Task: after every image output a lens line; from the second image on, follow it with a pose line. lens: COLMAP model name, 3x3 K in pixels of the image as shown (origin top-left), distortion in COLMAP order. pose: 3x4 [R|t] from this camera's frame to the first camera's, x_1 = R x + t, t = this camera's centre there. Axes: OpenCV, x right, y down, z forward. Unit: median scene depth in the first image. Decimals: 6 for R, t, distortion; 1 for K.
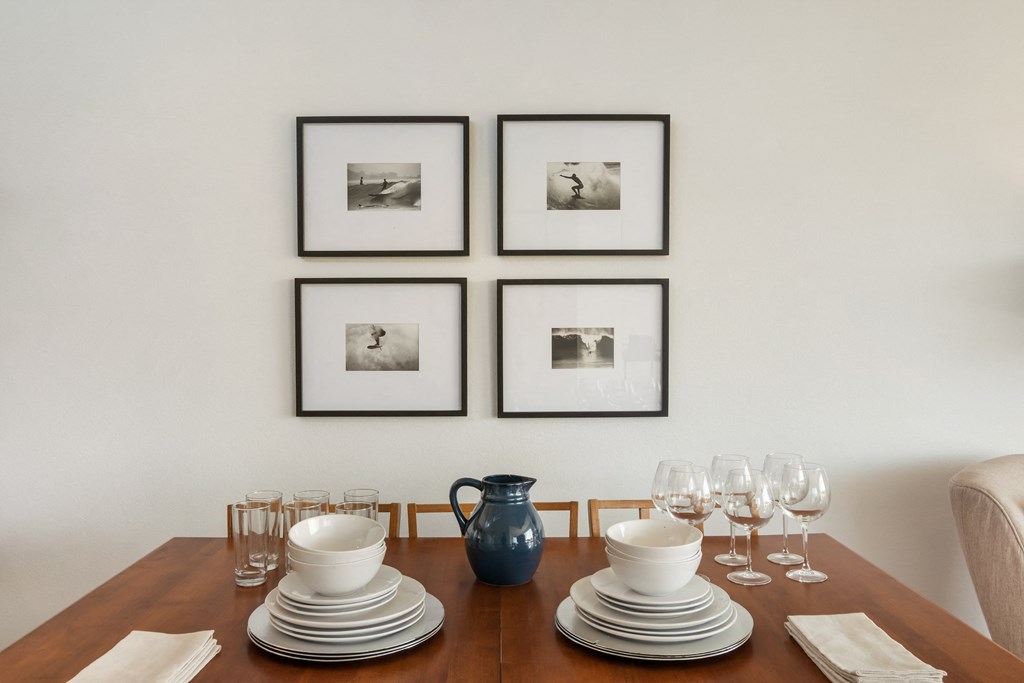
lens RADIAL K [[831.2, 0, 512.0], [0, 831.2, 341.5], [0, 0, 1]] dist [0.003615, 0.000911]
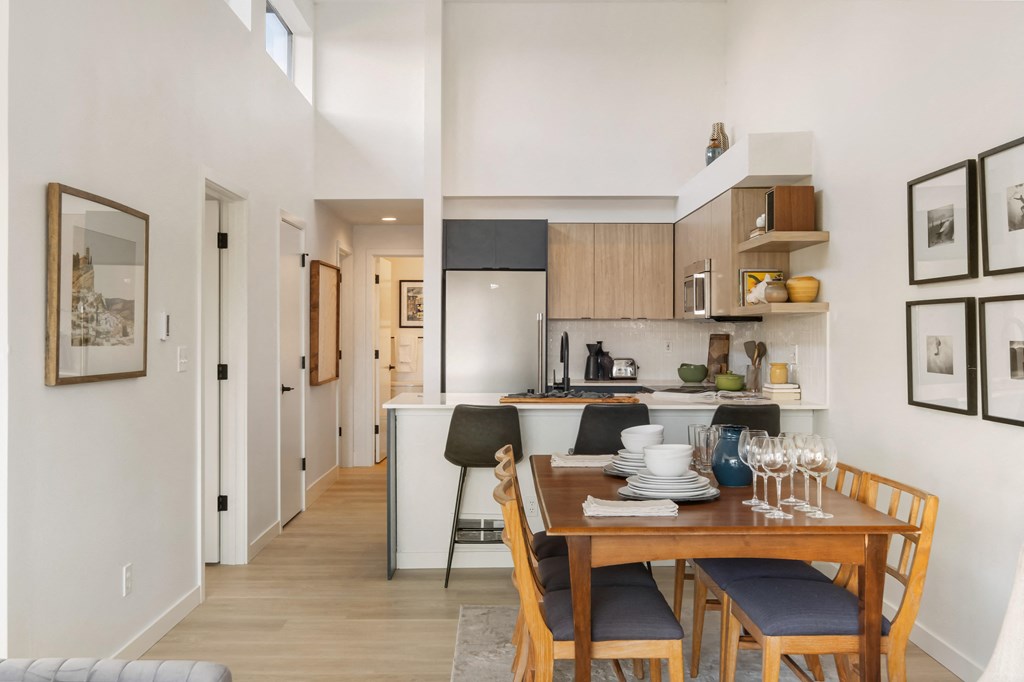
lens RADIAL K [[981.9, 0, 529.9], [0, 981.9, 339.5], [0, 0, 1]] dist [-0.001391, -0.000568]
pose [[0.024388, 0.010129, -0.999651, 1.314132], [-0.030622, 0.999487, 0.009380, -0.010776], [0.999233, 0.030383, 0.024686, 0.351833]]
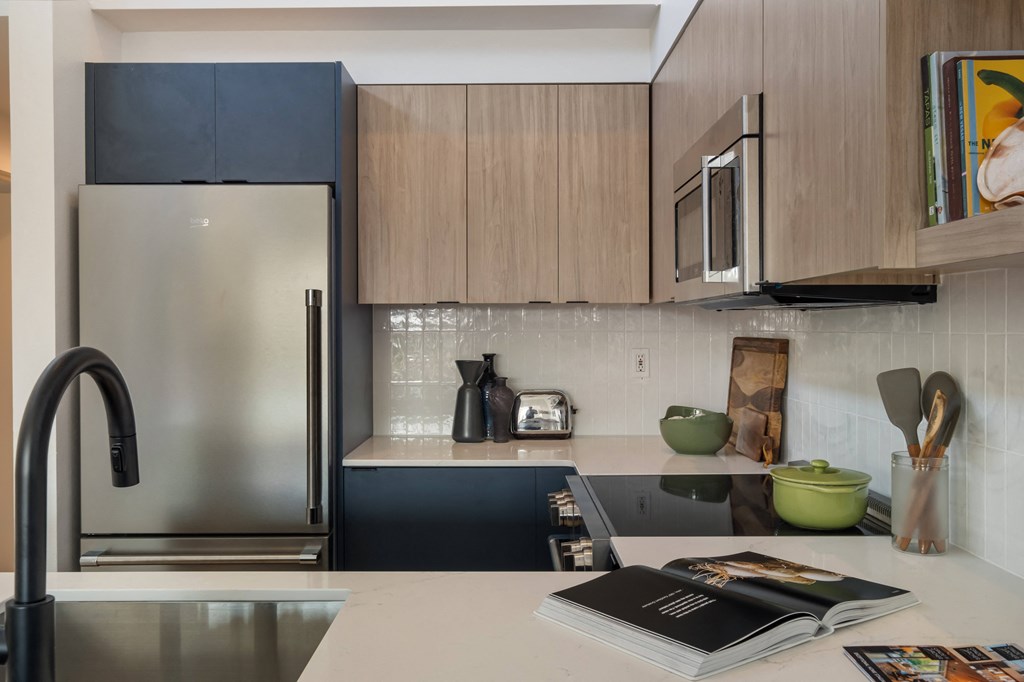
lens RADIAL K [[885.7, 0, 512.0], [0, 885.7, 341.0], [0, 0, 1]] dist [-0.069345, 0.116685]
pose [[-0.003506, 0.019011, -0.999813, -0.500770], [-0.026692, 0.999461, 0.019098, -0.026095], [0.999638, 0.026754, -0.002997, 0.684120]]
